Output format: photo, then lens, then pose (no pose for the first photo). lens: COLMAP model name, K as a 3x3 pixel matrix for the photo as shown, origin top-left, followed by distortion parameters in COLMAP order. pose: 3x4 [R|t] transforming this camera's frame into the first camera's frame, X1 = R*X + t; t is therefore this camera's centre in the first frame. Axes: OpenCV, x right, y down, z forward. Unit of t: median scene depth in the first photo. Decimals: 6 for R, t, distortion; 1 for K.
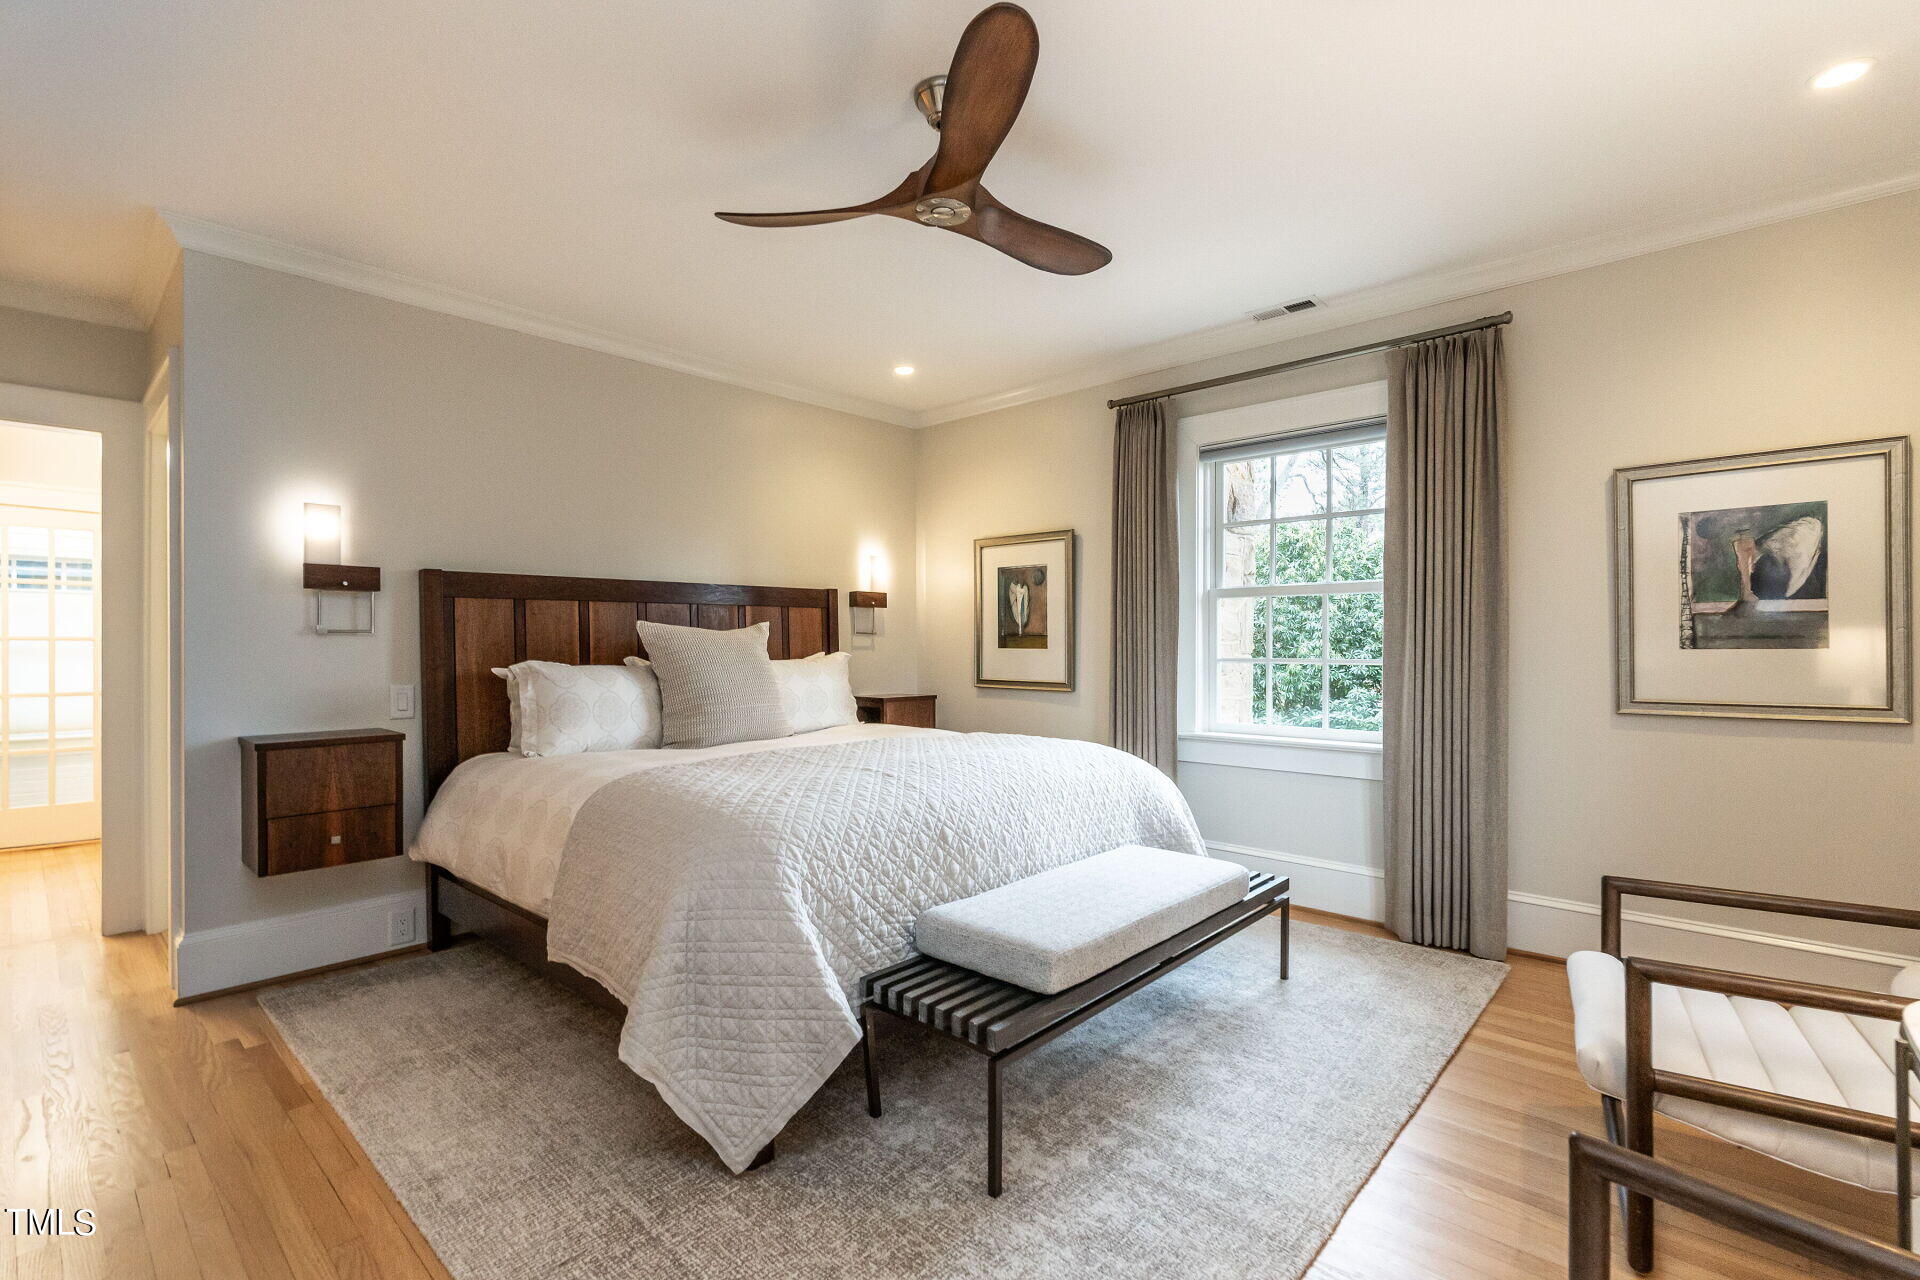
lens RADIAL K [[865.7, 0, 950.5], [0, 865.7, 645.8], [0, 0, 1]] dist [-0.004839, 0.000253]
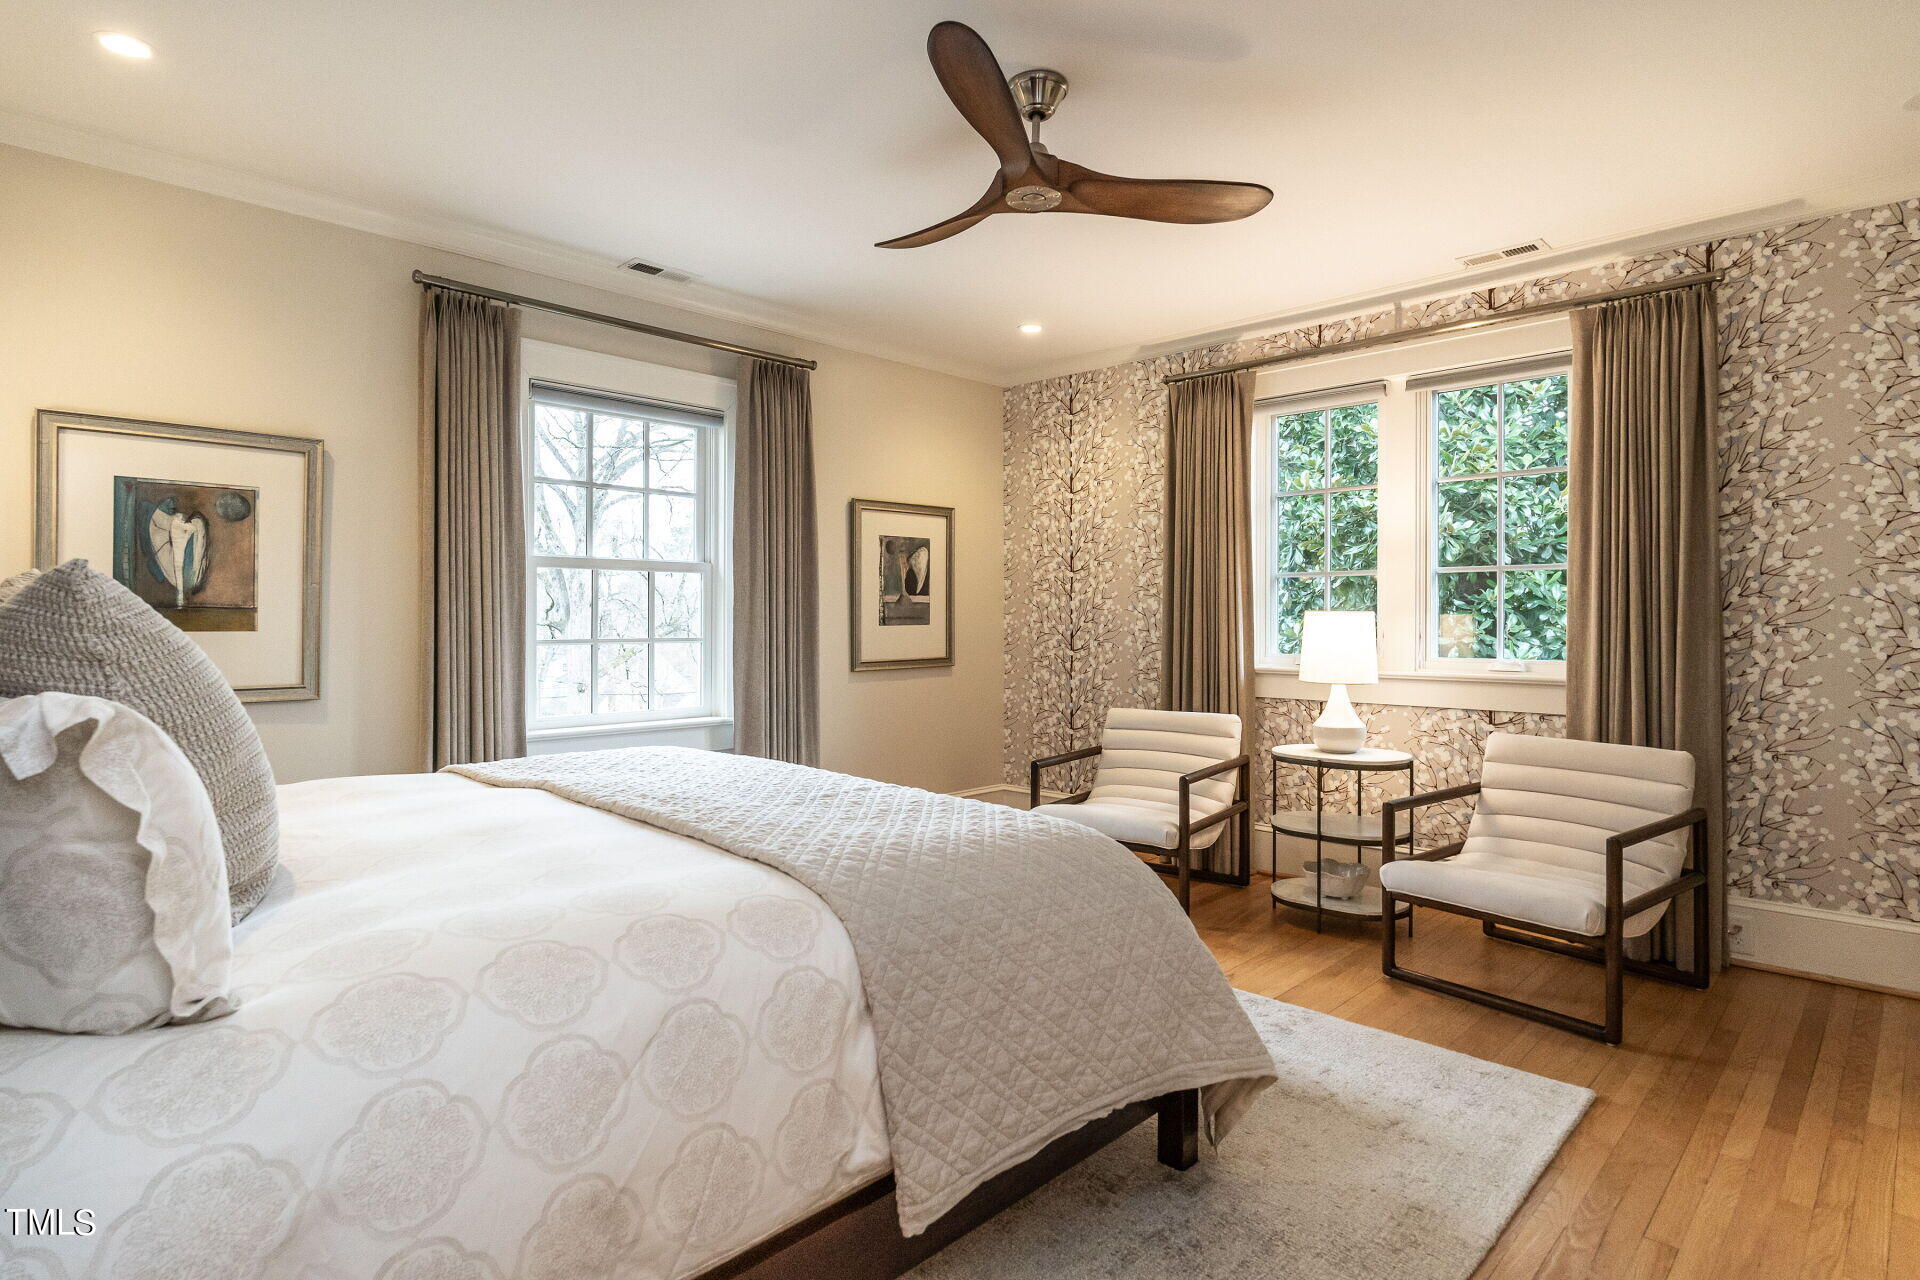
lens RADIAL K [[1006.2, 0, 951.1], [0, 1006.2, 626.0], [0, 0, 1]] dist [0.002386, 0.000755]
pose [[0.042122, -0.000859, 0.999112, -0.645677], [0.006110, 0.999981, 0.000602, 0.002882], [-0.999094, 0.006079, 0.042127, 0.577778]]
